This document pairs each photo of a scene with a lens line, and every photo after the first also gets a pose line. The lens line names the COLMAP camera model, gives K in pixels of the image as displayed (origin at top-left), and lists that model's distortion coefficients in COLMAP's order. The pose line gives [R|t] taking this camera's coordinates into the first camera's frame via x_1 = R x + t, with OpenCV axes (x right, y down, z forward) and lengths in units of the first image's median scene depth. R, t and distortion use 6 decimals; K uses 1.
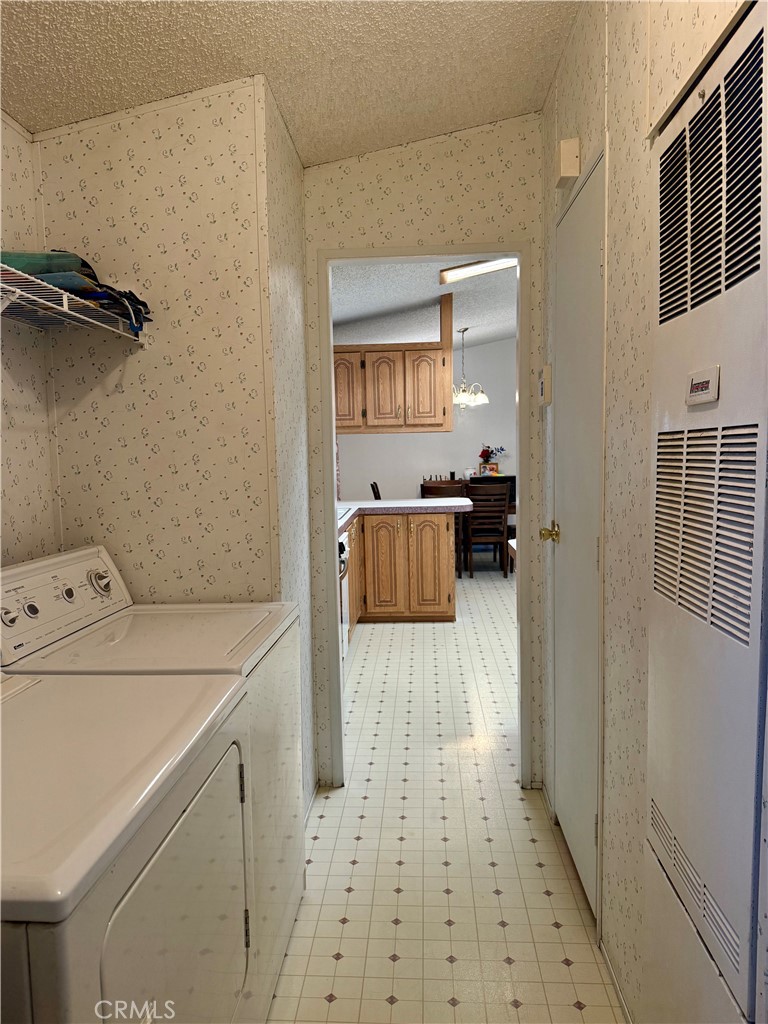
lens RADIAL K [[734.5, 0, 388.7], [0, 734.5, 512.9], [0, 0, 1]] dist [0.009971, -0.001744]
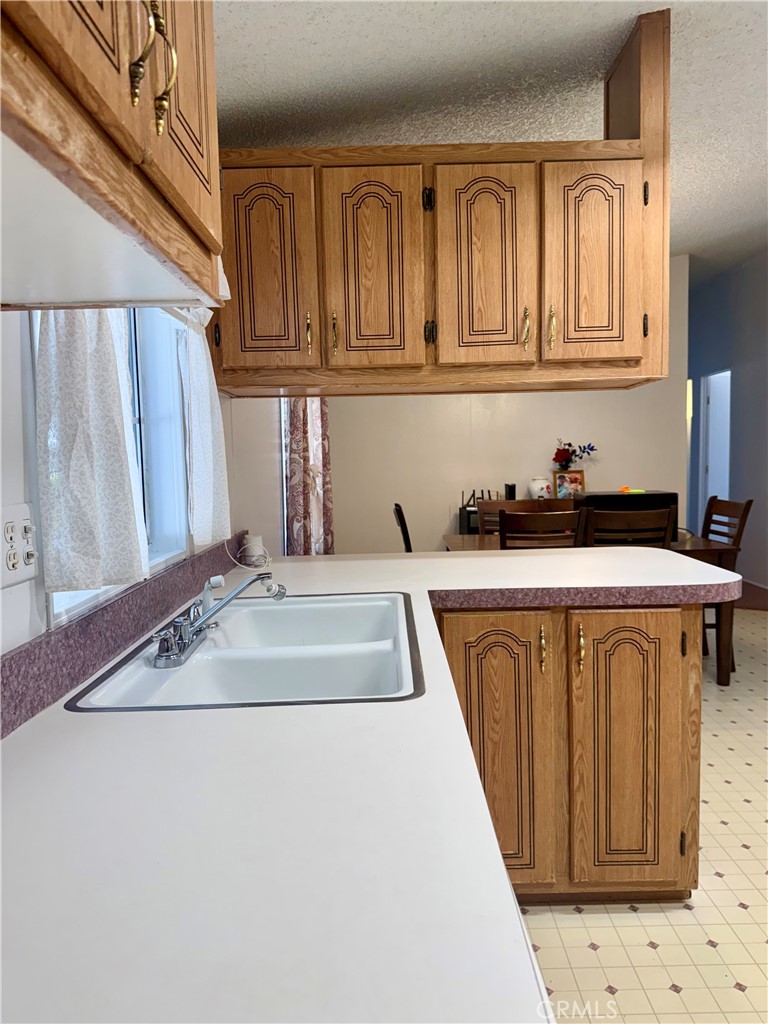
lens RADIAL K [[734.5, 0, 380.8], [0, 734.5, 513.2], [0, 0, 1]] dist [0.009971, -0.001744]
pose [[0.999341, -0.002458, 0.036206, -0.073043], [0.003016, 0.999878, -0.015355, -0.037089], [-0.036164, 0.015454, 0.999226, 0.630870]]
